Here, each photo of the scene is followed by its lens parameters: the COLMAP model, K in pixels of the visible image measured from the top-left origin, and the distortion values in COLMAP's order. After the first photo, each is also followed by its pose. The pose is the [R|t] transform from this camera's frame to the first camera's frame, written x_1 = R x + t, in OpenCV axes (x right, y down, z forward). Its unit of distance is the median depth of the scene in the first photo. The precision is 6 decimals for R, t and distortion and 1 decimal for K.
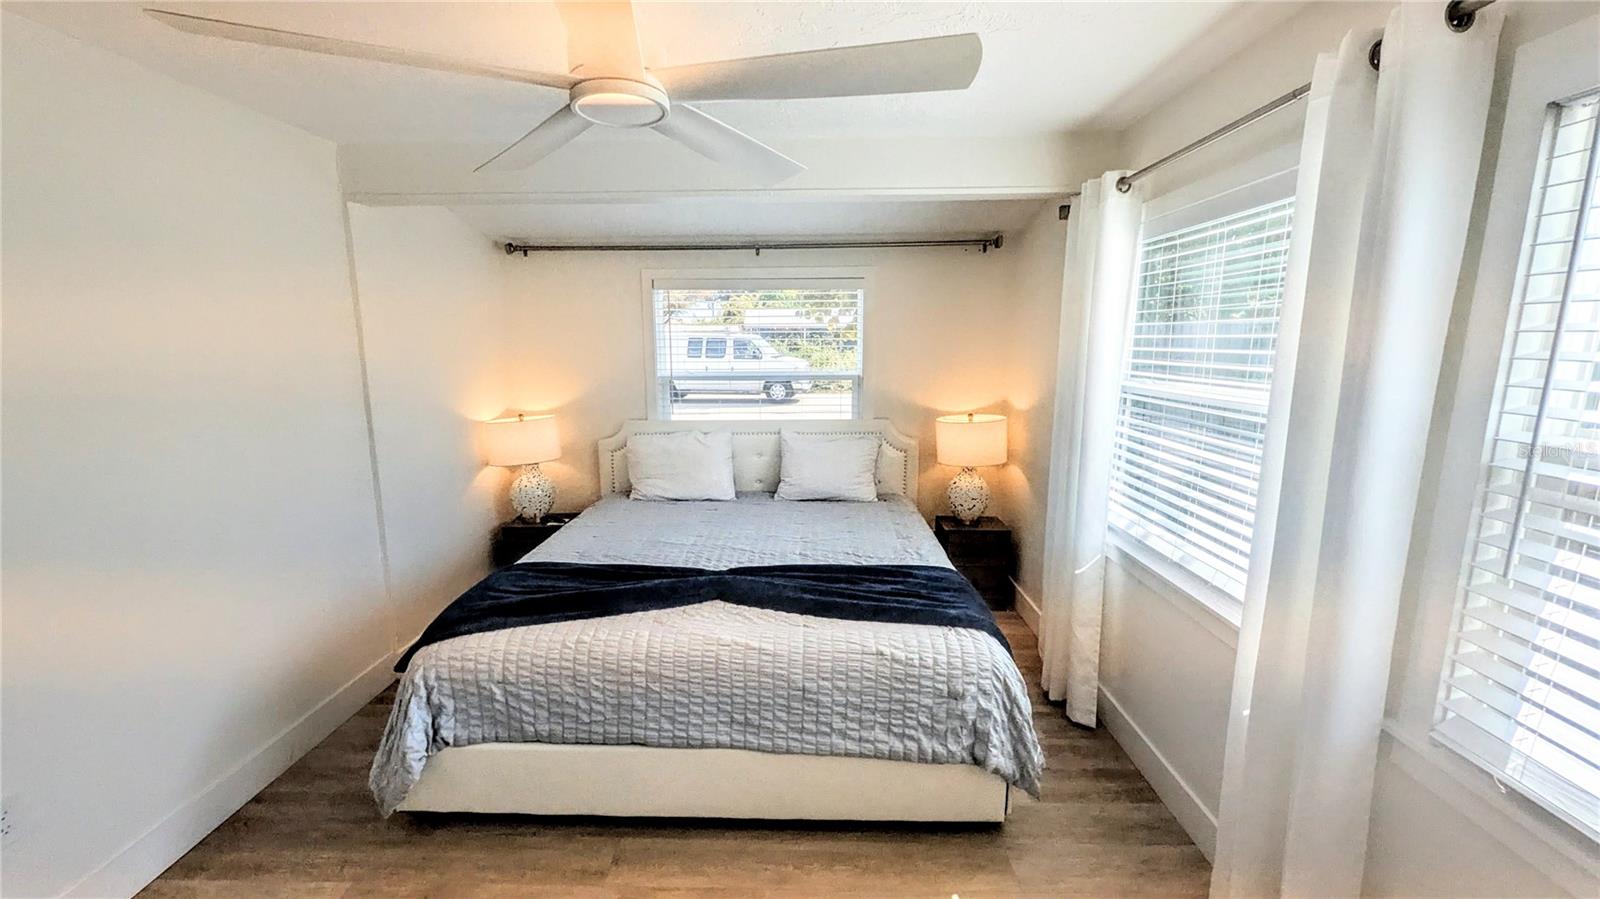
lens RADIAL K [[625.6, 0, 800.8], [0, 625.6, 451.3], [0, 0, 1]] dist [0.003010, -0.001544]
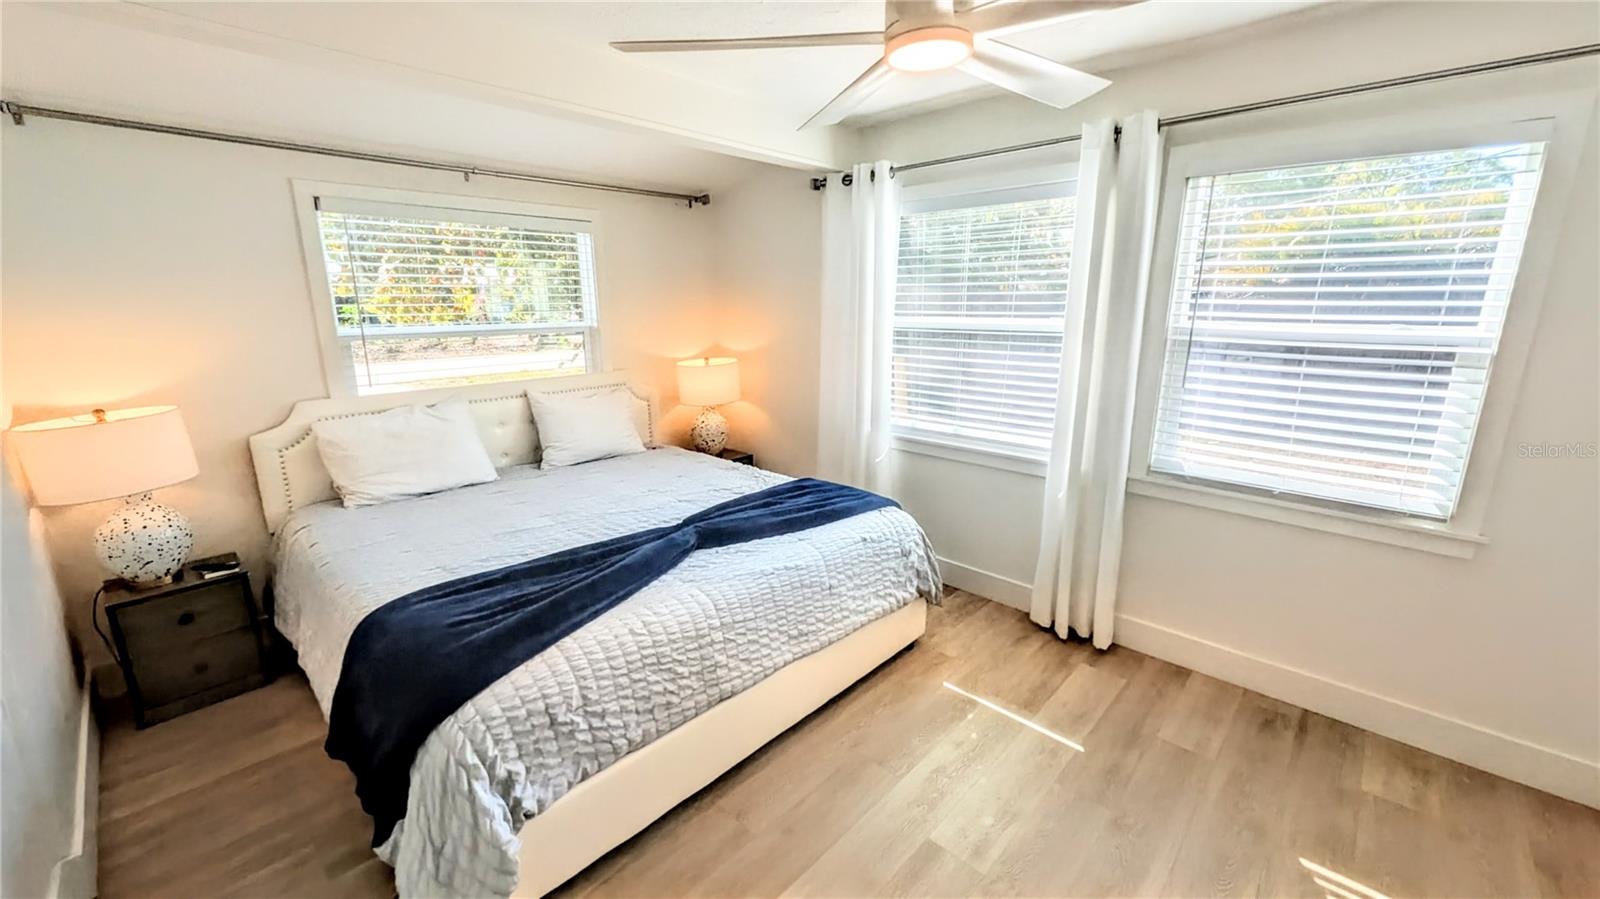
lens RADIAL K [[625.6, 0, 801.4], [0, 625.6, 446.2], [0, 0, 1]] dist [0.003010, -0.001544]
pose [[0.667976, -0.167929, 0.724989, -0.814143], [0.128769, 0.985594, 0.109650, -0.010105], [-0.732958, 0.020112, 0.679977, 0.244075]]
